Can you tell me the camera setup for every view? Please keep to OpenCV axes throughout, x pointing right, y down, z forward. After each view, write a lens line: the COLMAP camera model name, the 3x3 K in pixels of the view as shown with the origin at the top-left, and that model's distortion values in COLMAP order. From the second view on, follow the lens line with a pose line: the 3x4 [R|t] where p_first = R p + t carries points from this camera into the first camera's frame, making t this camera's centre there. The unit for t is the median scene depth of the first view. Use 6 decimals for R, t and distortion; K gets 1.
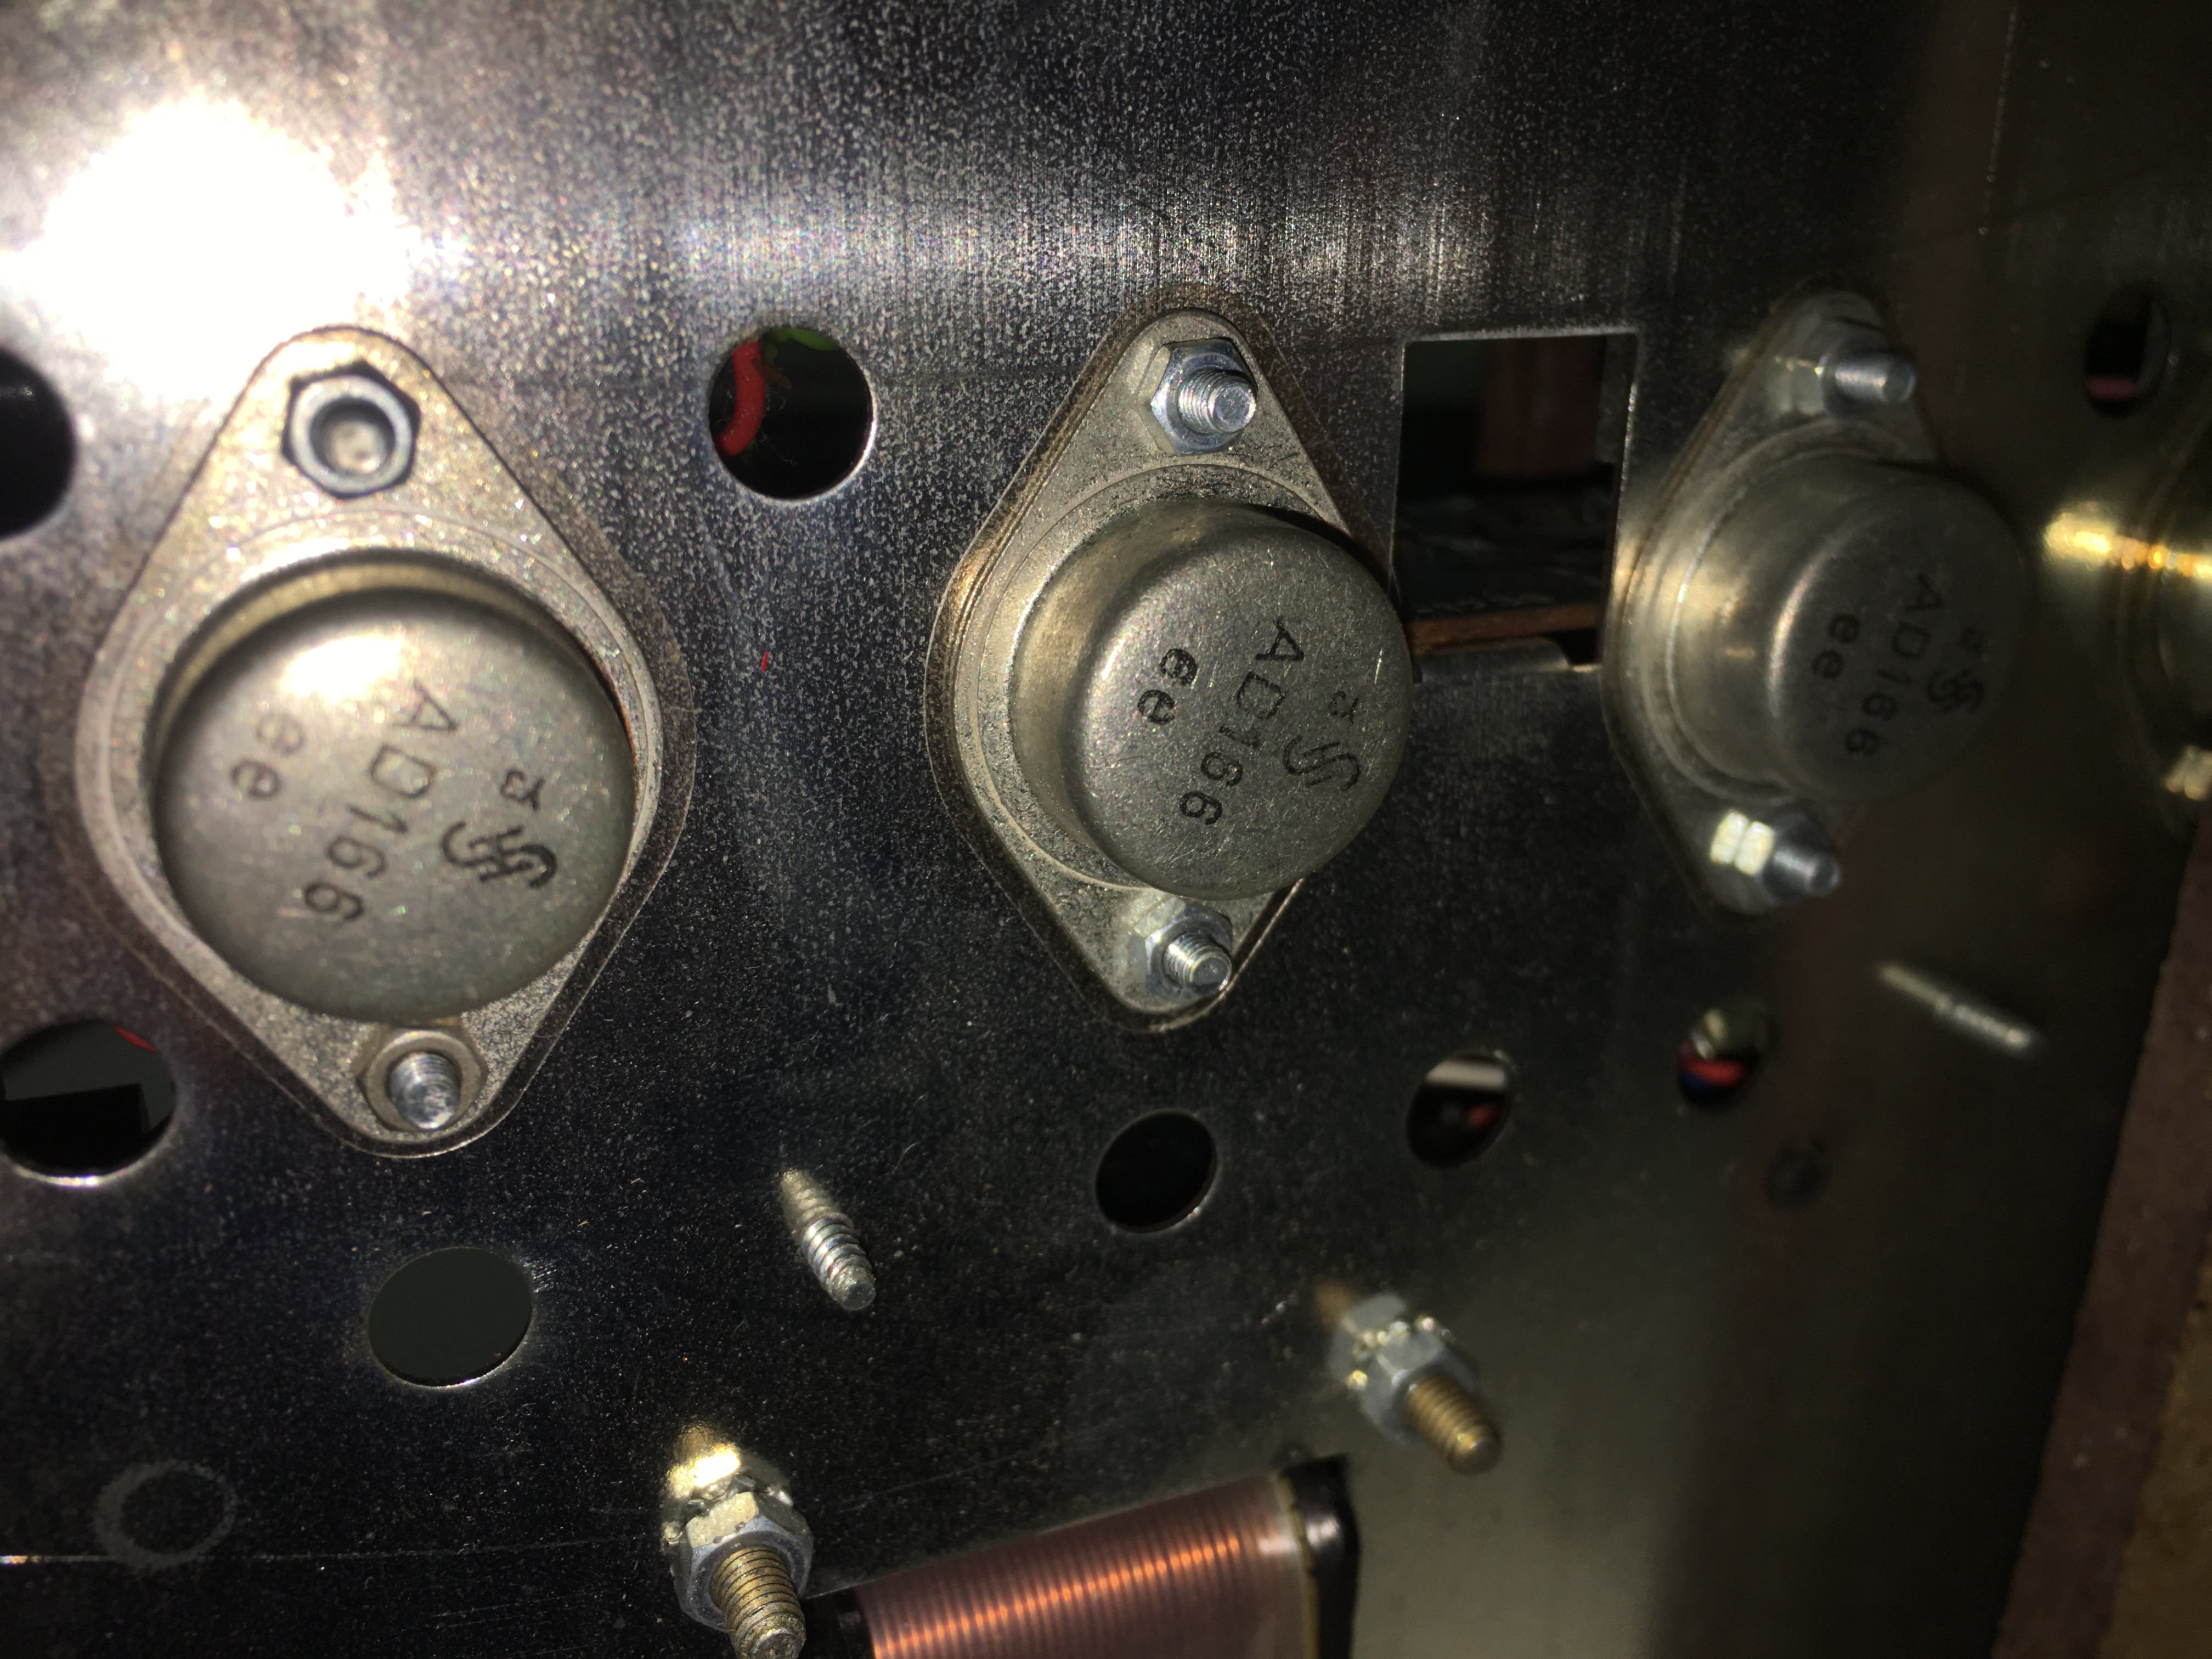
lens RADIAL K [[1891.4, 0, 1092.8], [0, 1891.4, 841.9], [0, 0, 1]] dist [0.014040, -0.047372]
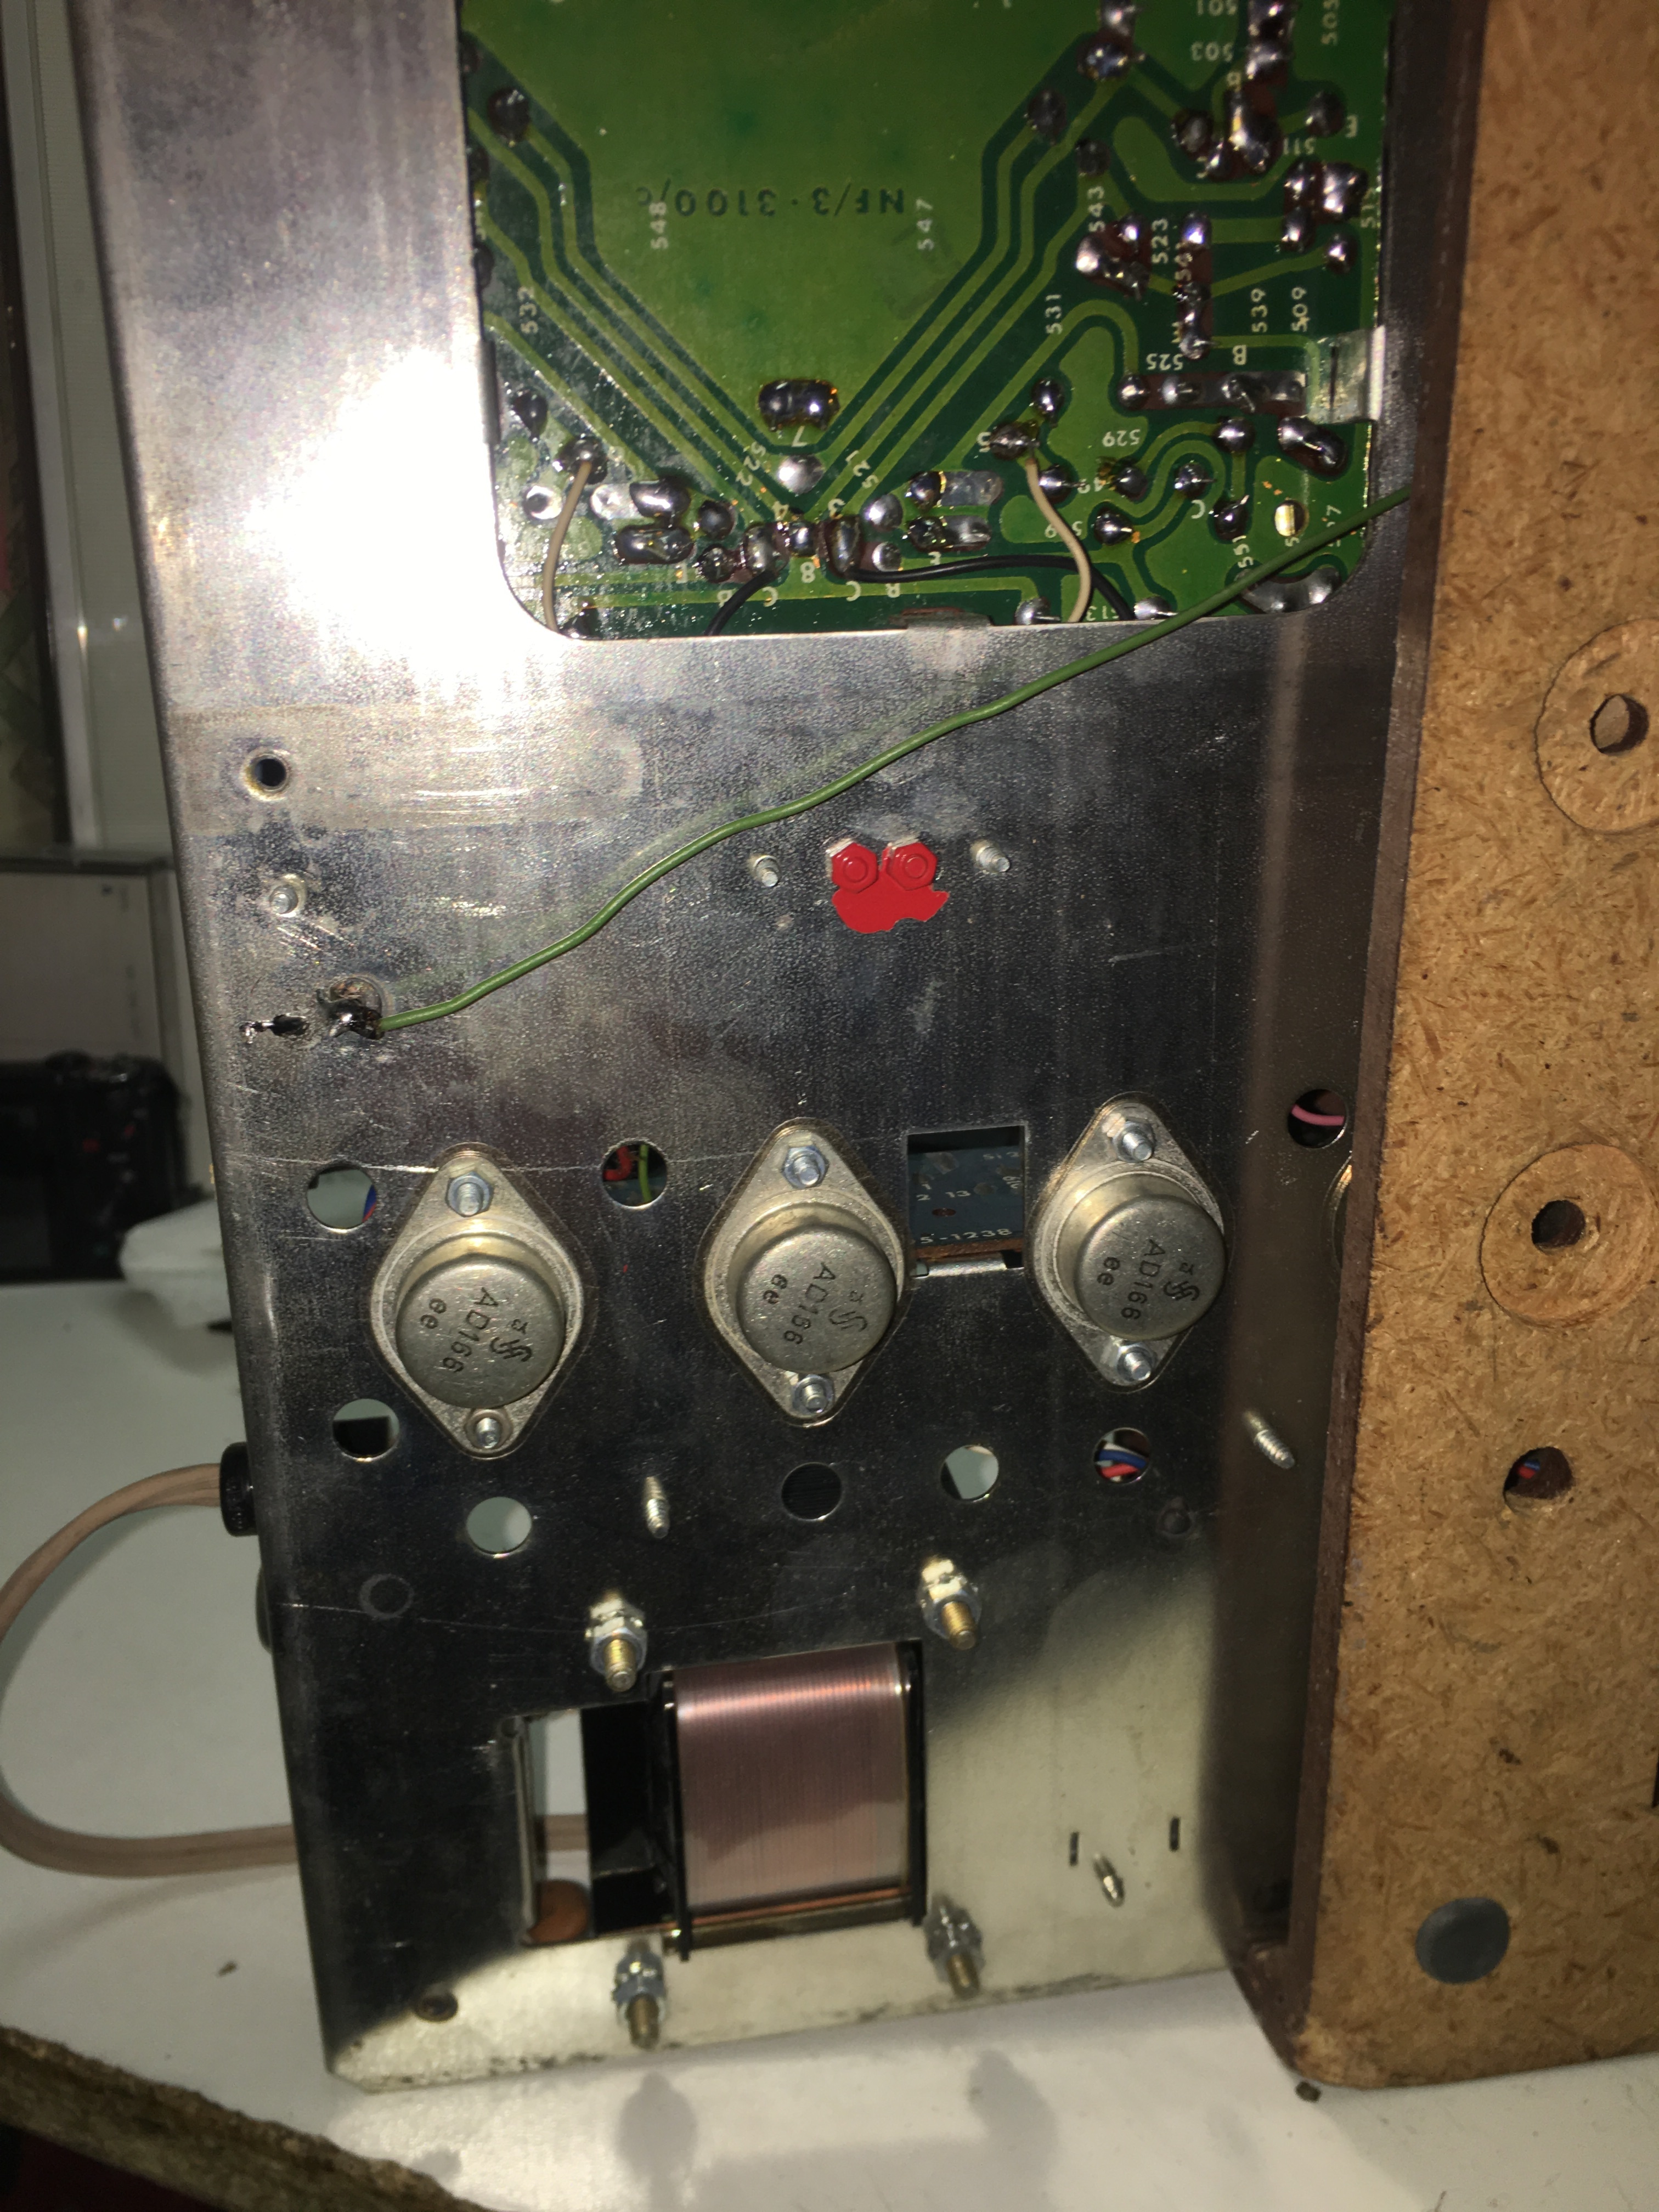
lens RADIAL K [[1891.4, 0, 842.1], [0, 1891.4, 1101.9], [0, 0, 1]] dist [0.014040, -0.047372]
pose [[0.972278, 0.028778, -0.232050, 0.663825], [-0.038612, 0.998534, -0.037945, -0.227142], [0.230618, 0.045853, 0.971963, -1.337696]]
